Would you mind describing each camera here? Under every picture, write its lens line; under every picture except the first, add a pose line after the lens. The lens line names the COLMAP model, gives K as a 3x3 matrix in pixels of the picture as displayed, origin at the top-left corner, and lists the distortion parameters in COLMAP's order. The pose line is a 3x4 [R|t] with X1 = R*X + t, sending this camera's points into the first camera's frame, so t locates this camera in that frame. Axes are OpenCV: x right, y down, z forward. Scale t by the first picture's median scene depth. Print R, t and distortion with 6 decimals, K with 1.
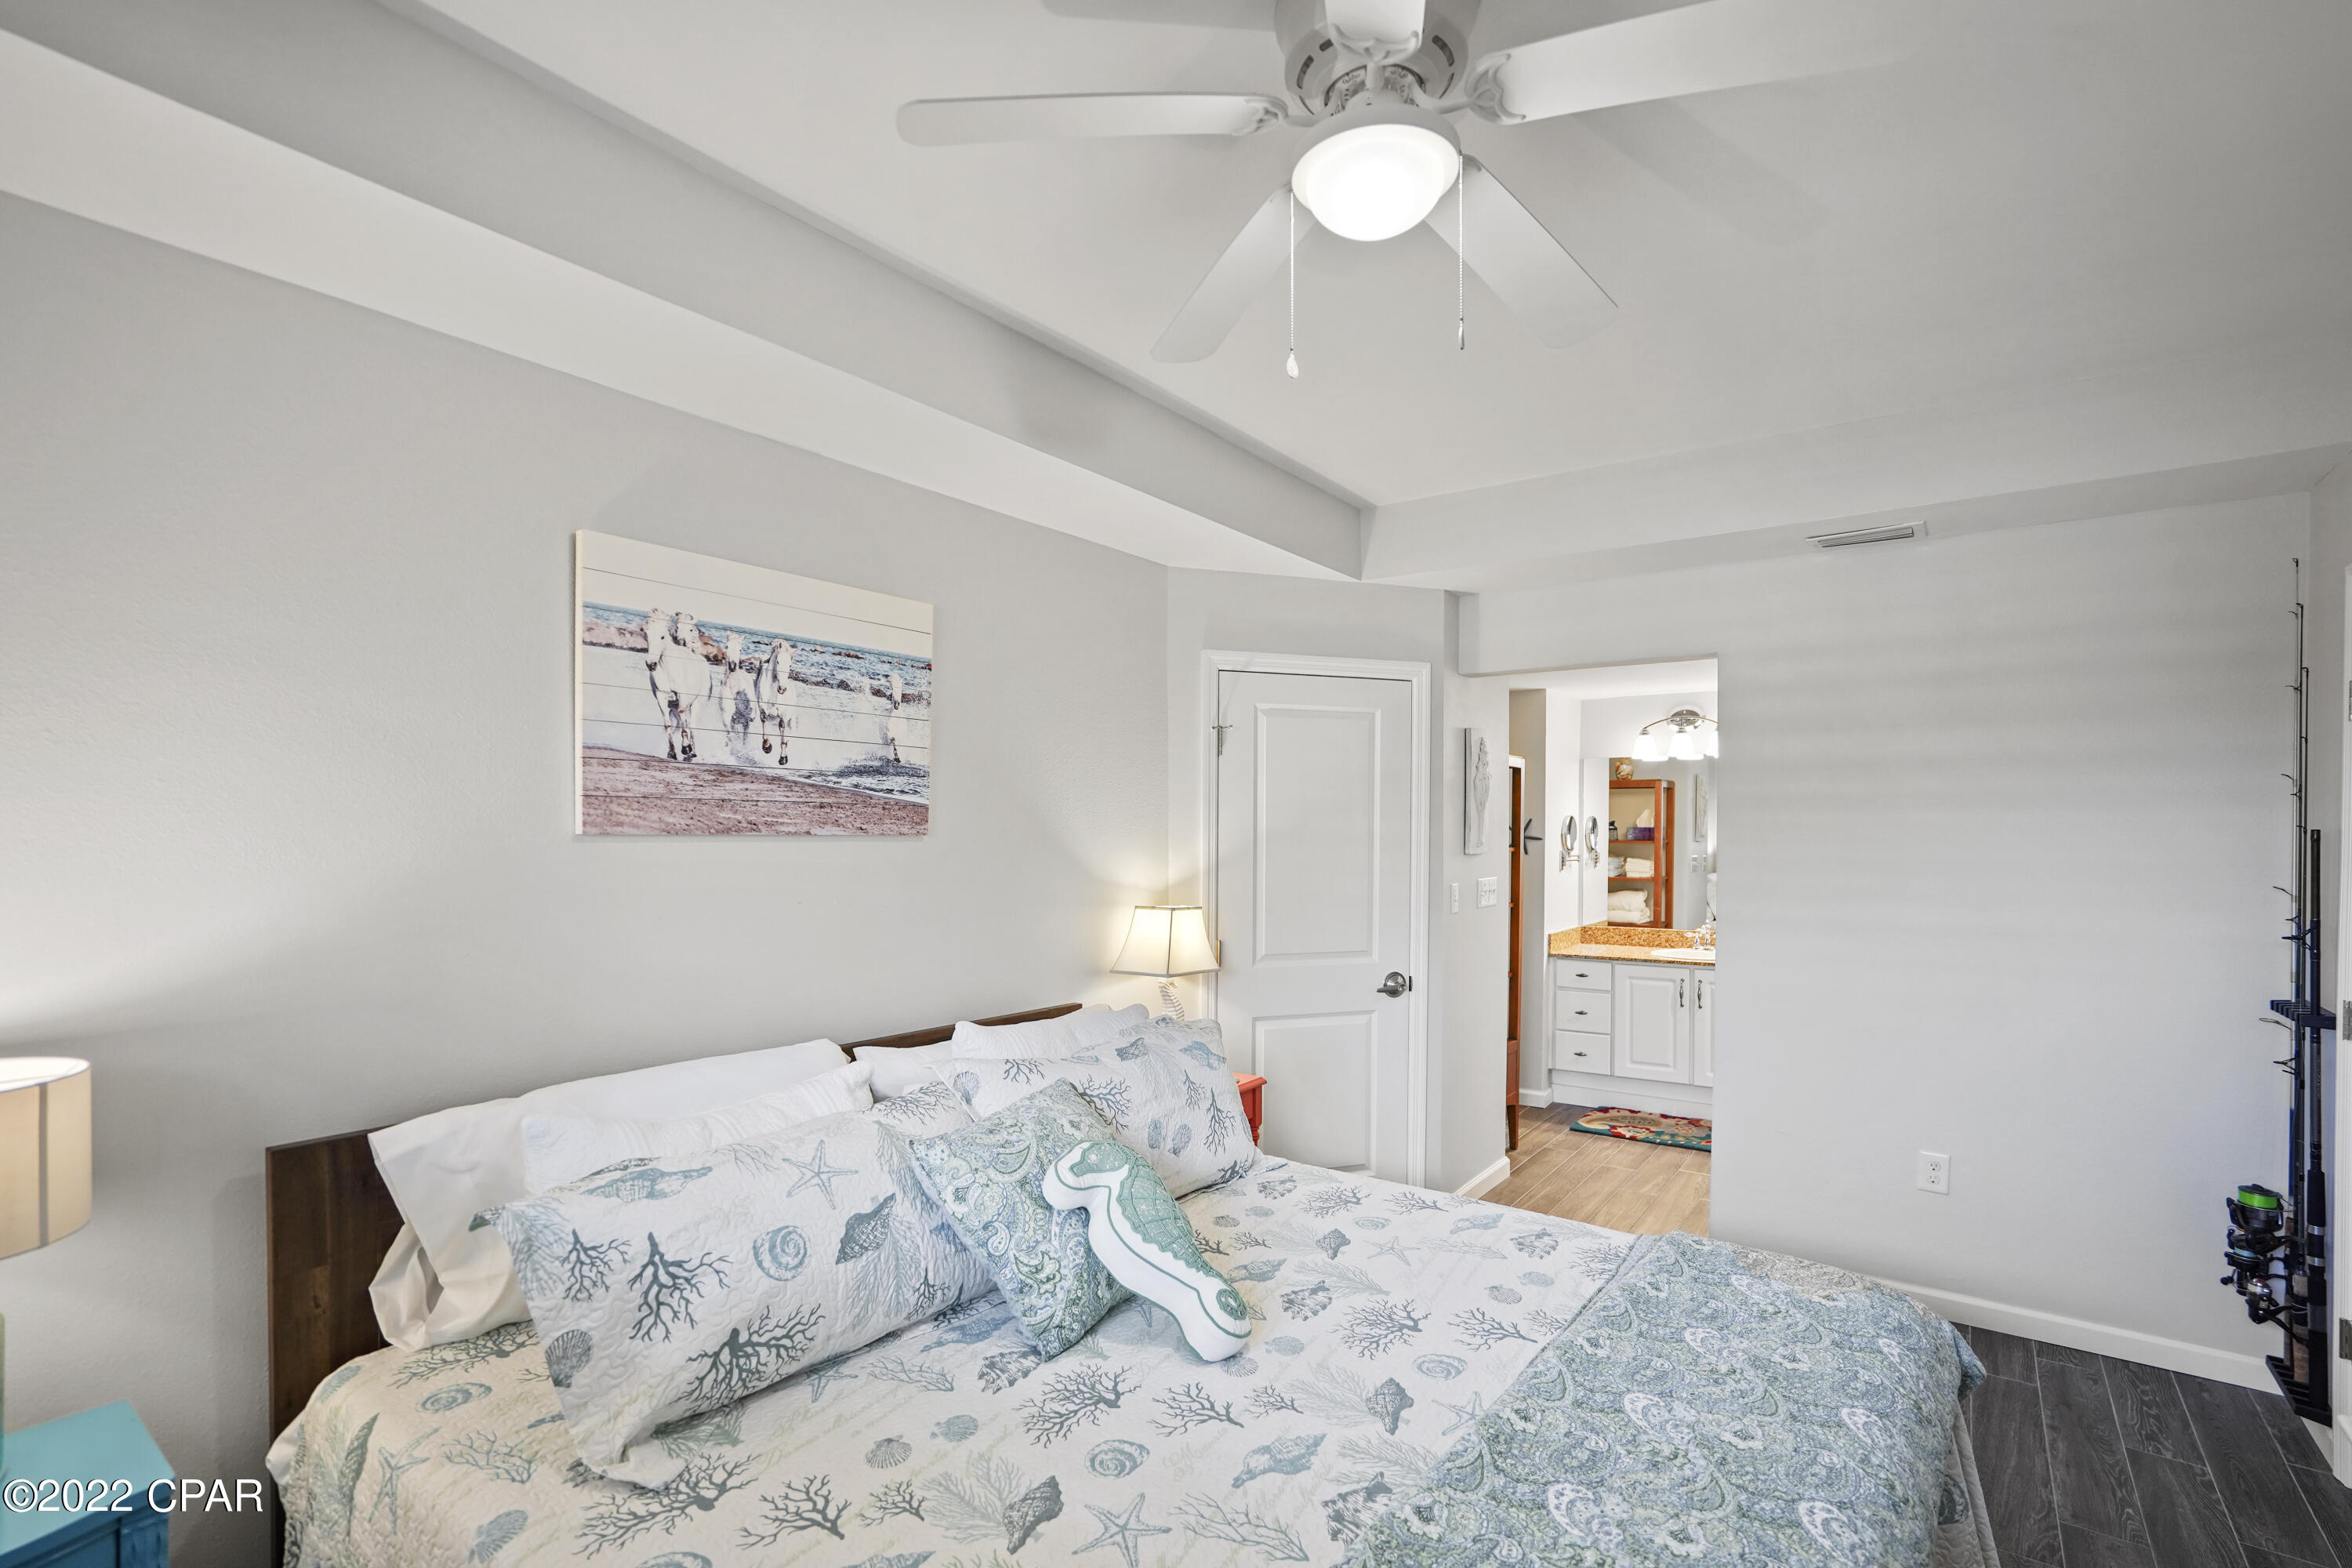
lens RADIAL K [[1104.2, 0, 1154.0], [0, 1104.2, 859.1], [0, 0, 1]] dist [-0.017703, 0.002611]
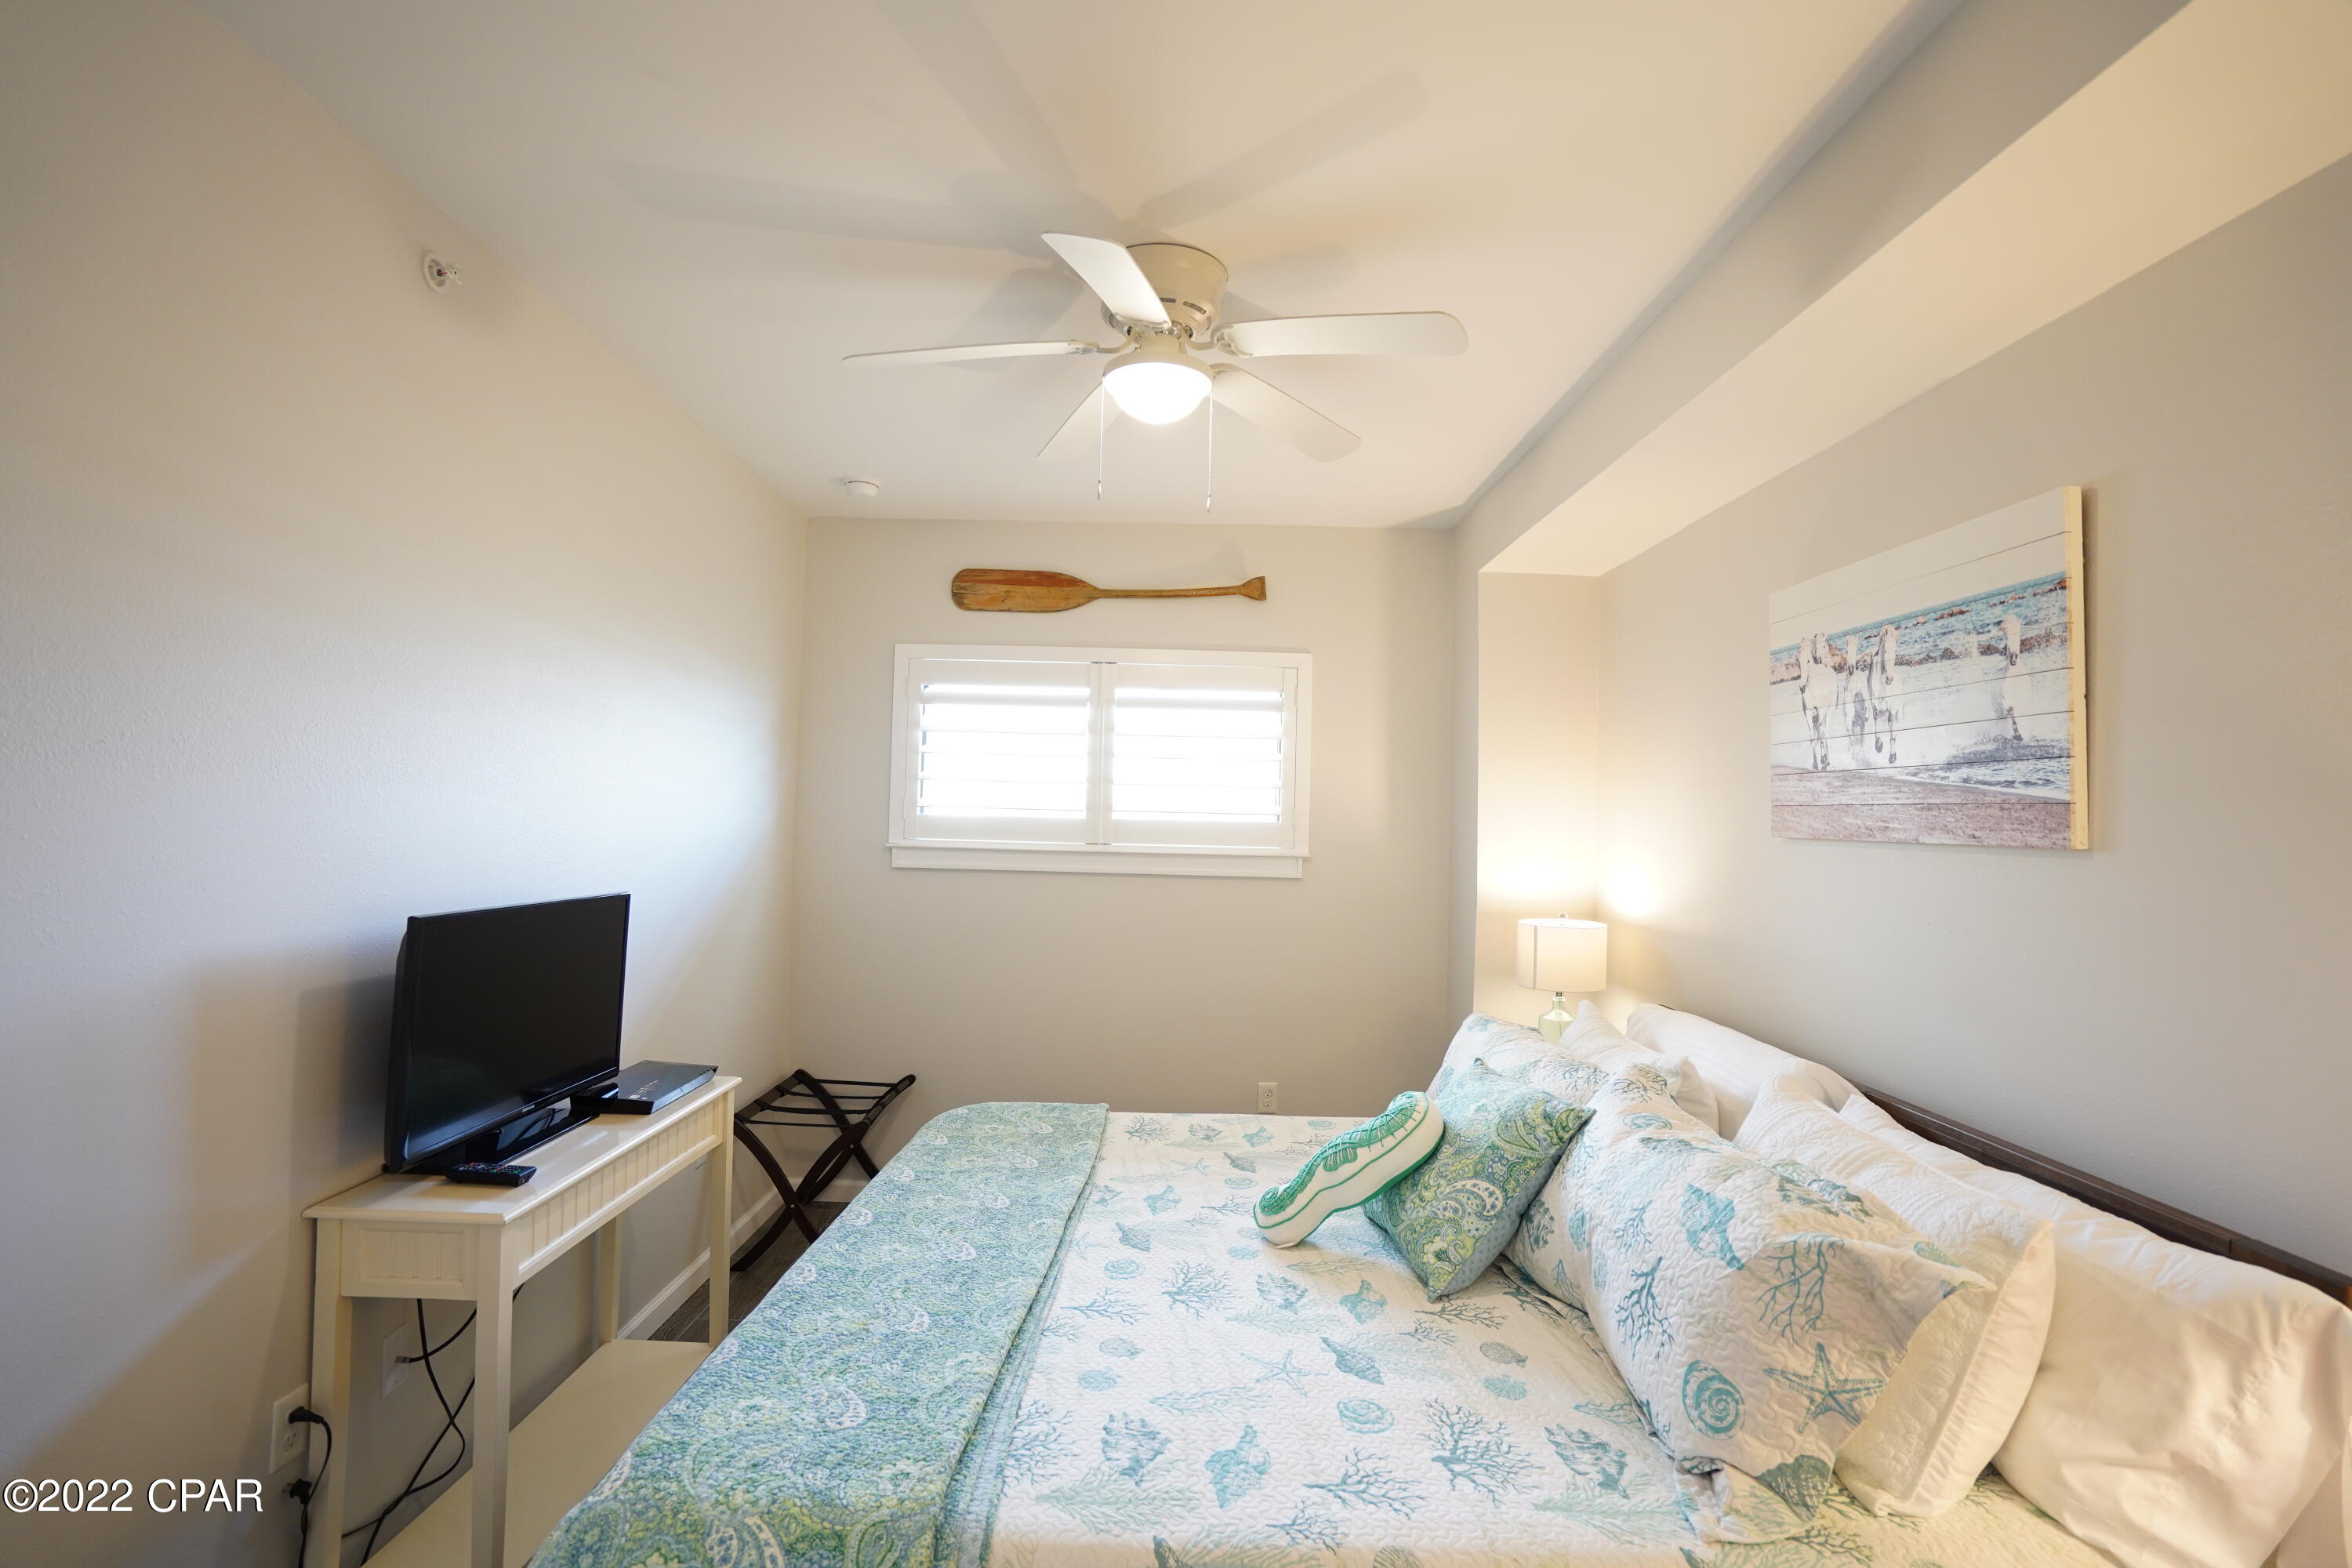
lens RADIAL K [[1104.2, 0, 1184.8], [0, 1104.2, 780.6], [0, 0, 1]] dist [-0.017703, 0.002611]
pose [[-0.792526, -0.040039, -0.608522, 0.660265], [-0.040004, 0.999106, -0.013637, -0.037196], [0.608524, 0.013536, -0.793420, 1.368977]]
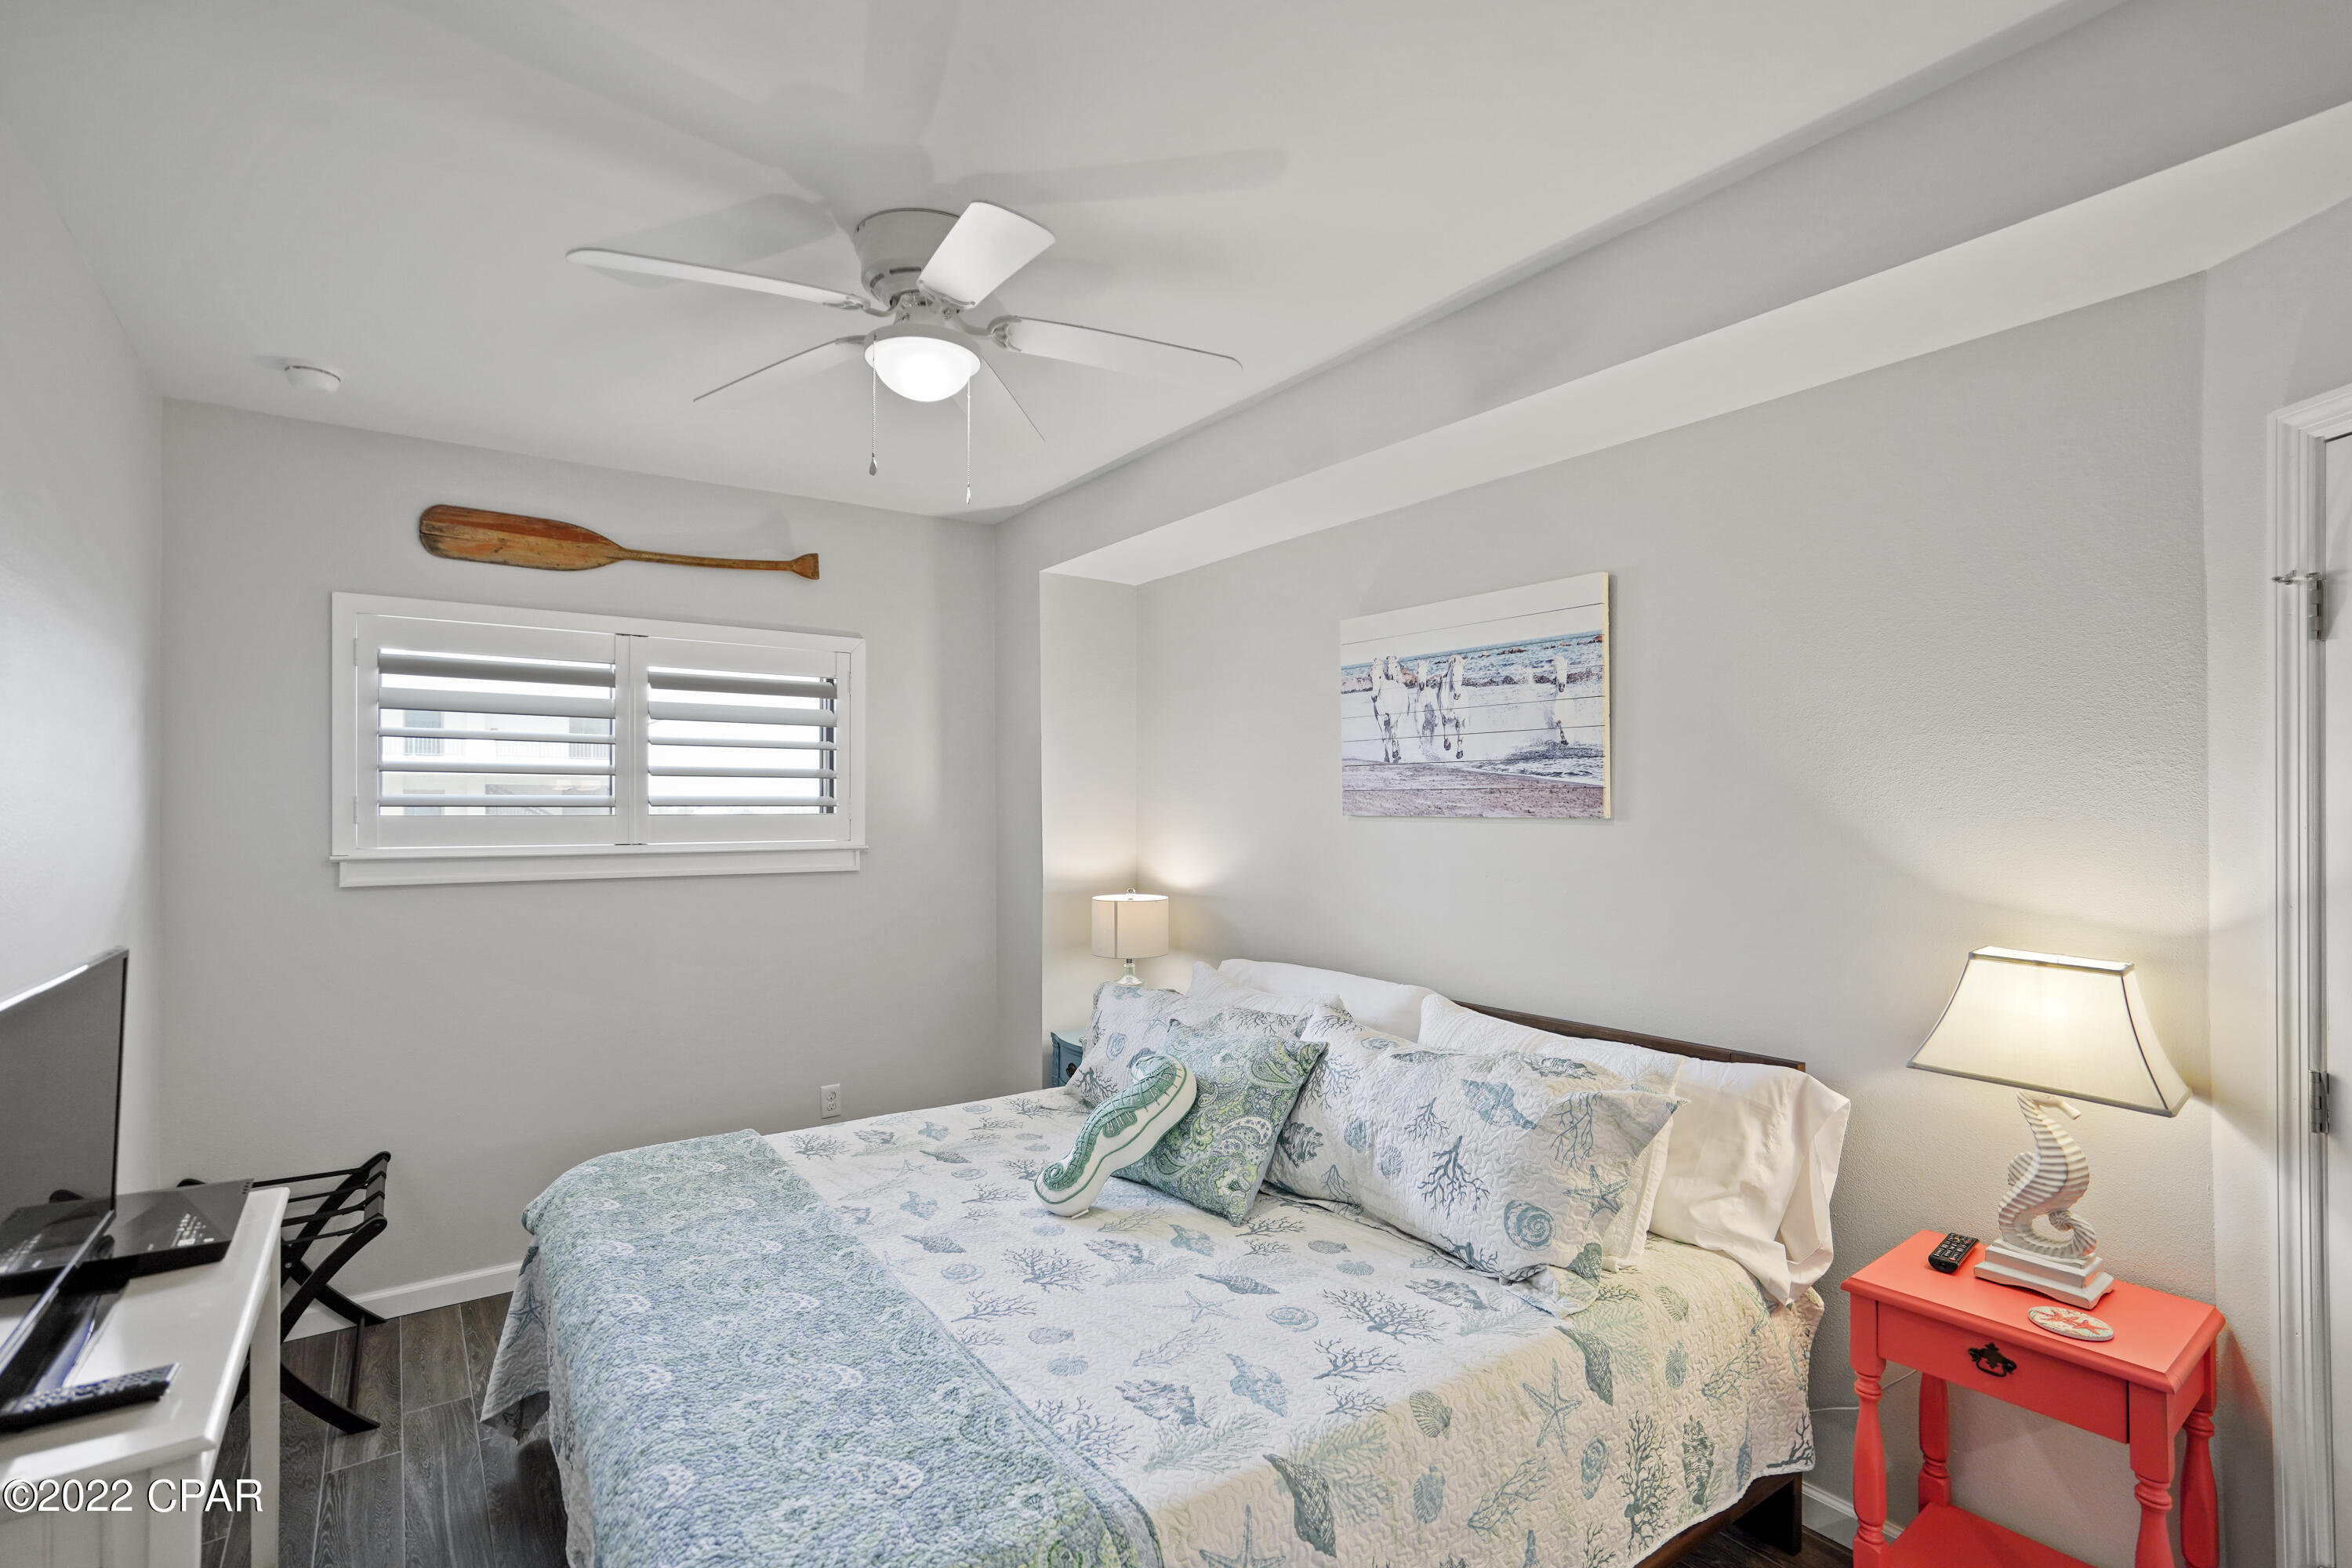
lens RADIAL K [[1104.2, 0, 1187.2], [0, 1104.2, 808.2], [0, 0, 1]] dist [-0.017703, 0.002611]
pose [[-0.291861, 0.001066, -0.956460, 0.909233], [-0.021798, 0.999732, 0.007766, -0.034532], [0.956212, 0.023116, -0.291760, 1.079848]]
